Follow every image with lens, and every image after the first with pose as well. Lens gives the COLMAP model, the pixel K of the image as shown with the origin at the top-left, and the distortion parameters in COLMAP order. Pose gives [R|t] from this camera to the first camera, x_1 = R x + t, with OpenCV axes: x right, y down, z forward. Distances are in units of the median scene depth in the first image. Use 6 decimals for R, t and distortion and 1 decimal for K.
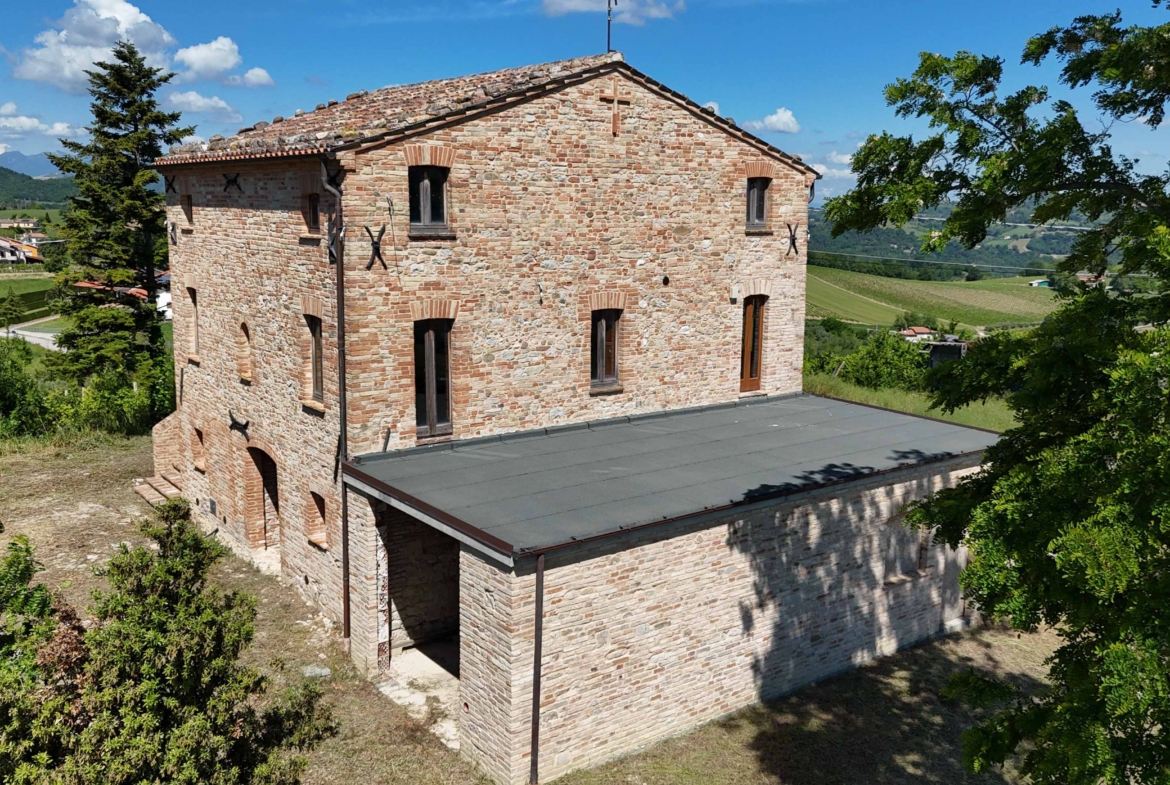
lens RADIAL K [[1024.4, 0, 589.3], [0, 1024.4, 393.5], [0, 0, 1]] dist [0.083567, -0.093158]
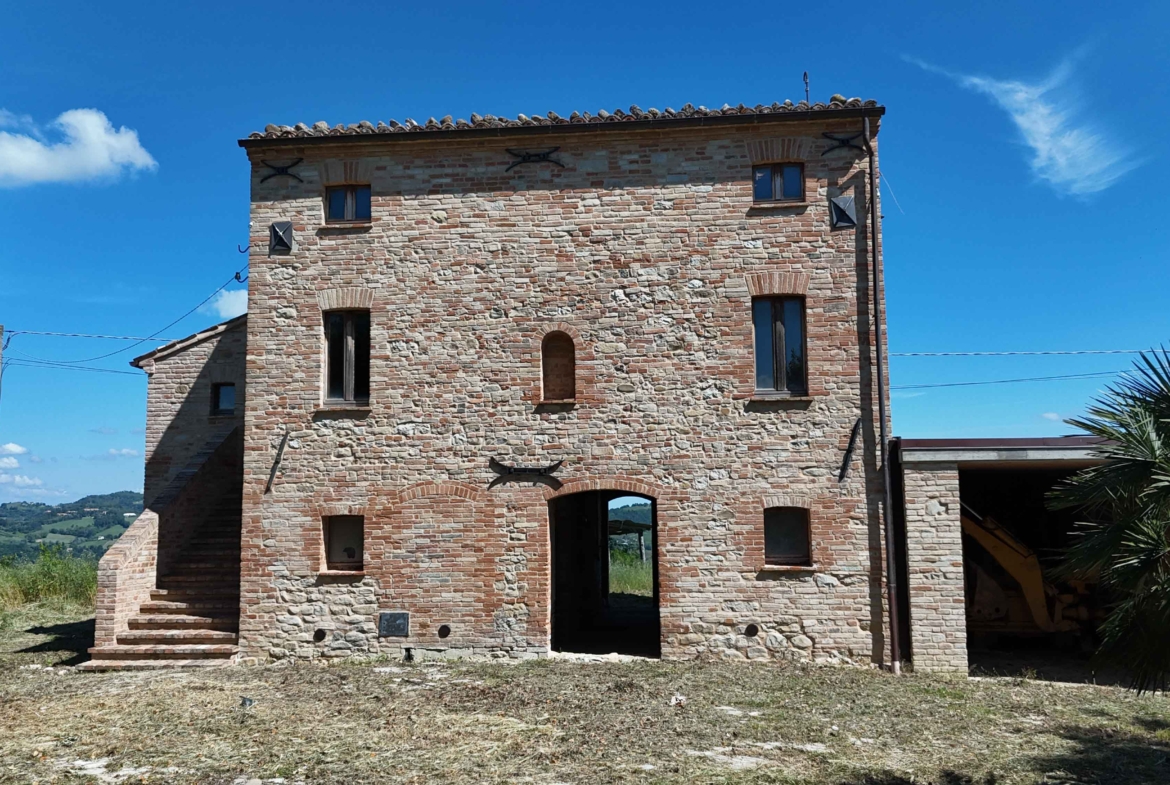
lens RADIAL K [[1024.4, 0, 586.1], [0, 1024.4, 387.0], [0, 0, 1]] dist [0.083567, -0.093158]
pose [[0.683378, 0.058825, 0.727691, -0.937427], [0.154140, 0.962654, -0.222573, 0.156854], [-0.713607, 0.264268, 0.648789, 0.532421]]
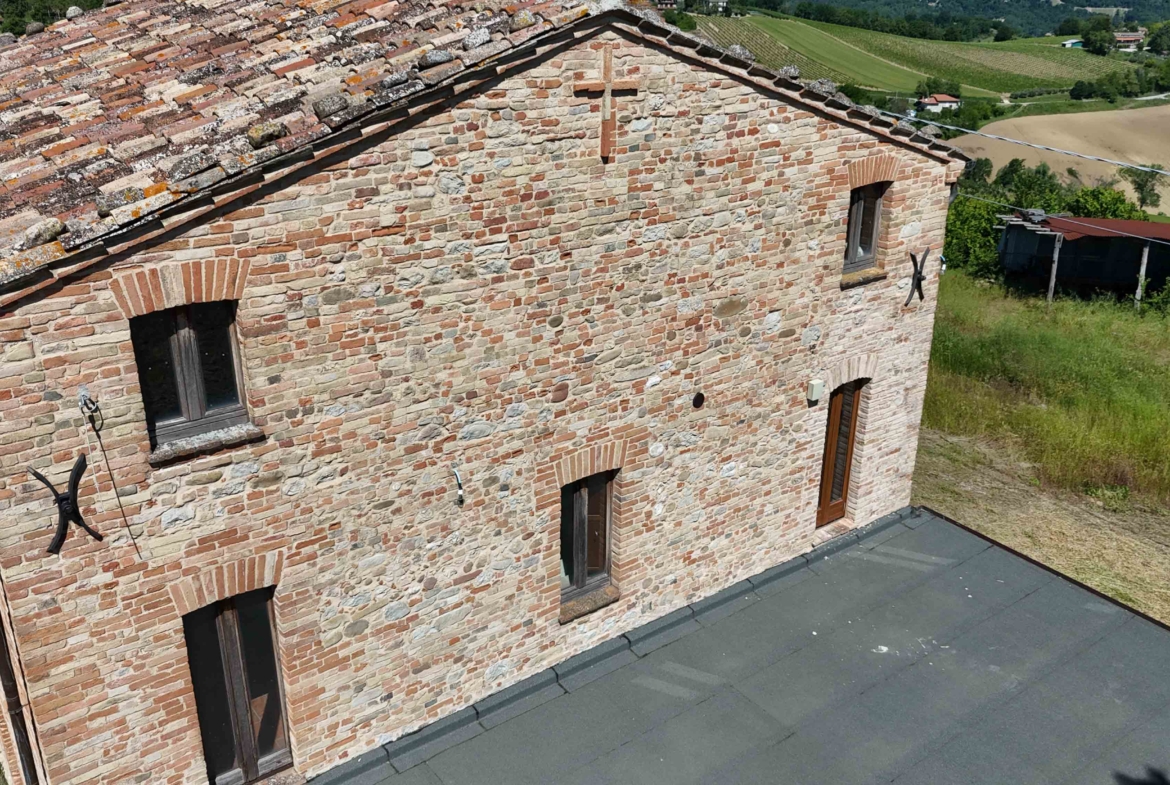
lens RADIAL K [[1024.4, 0, 582.6], [0, 1024.4, 384.9], [0, 0, 1]] dist [0.083567, -0.093158]
pose [[0.999956, 0.003296, -0.008763, 0.018455], [-0.001349, 0.976940, 0.213511, -0.251621], [0.009265, -0.213490, 0.976901, 0.495094]]
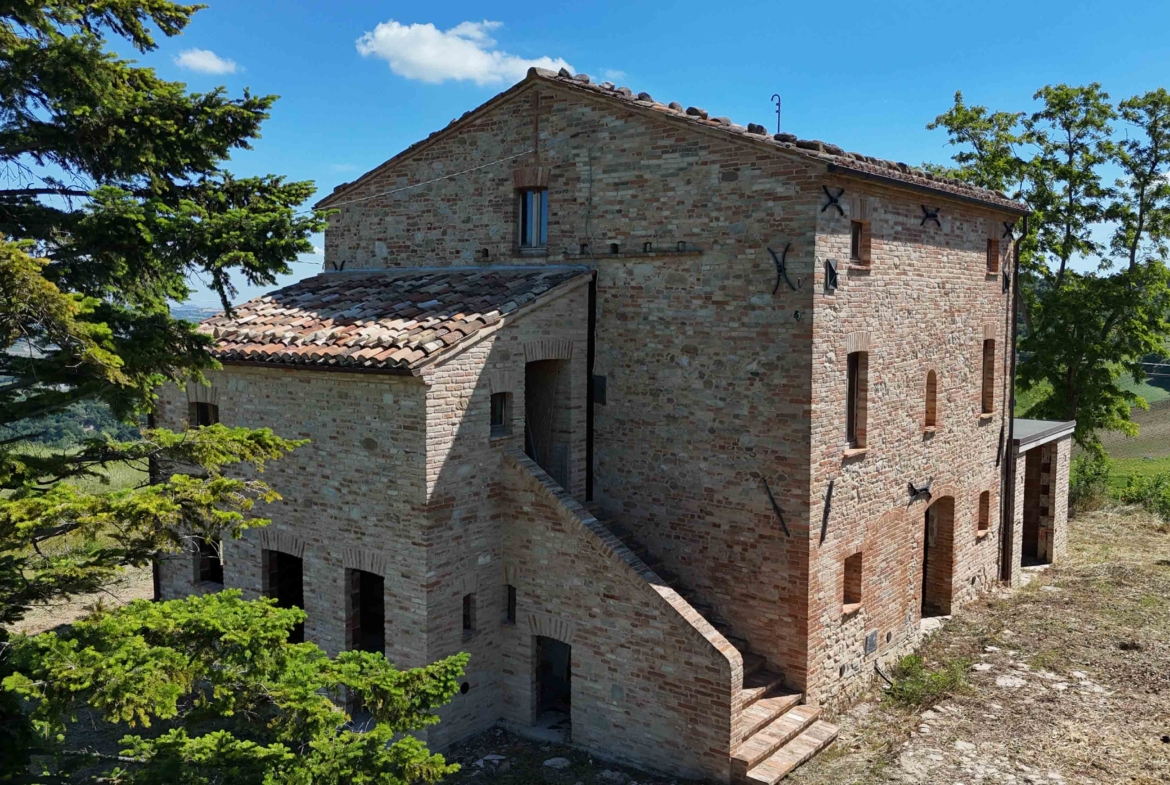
lens RADIAL K [[1024.4, 0, 585.0], [0, 1024.4, 390.9], [0, 0, 1]] dist [0.083567, -0.093158]
pose [[-0.259731, -0.101574, 0.960324, -1.214382], [0.166309, 0.974889, 0.148095, -0.253524], [-0.951253, 0.198175, -0.236316, 1.618909]]
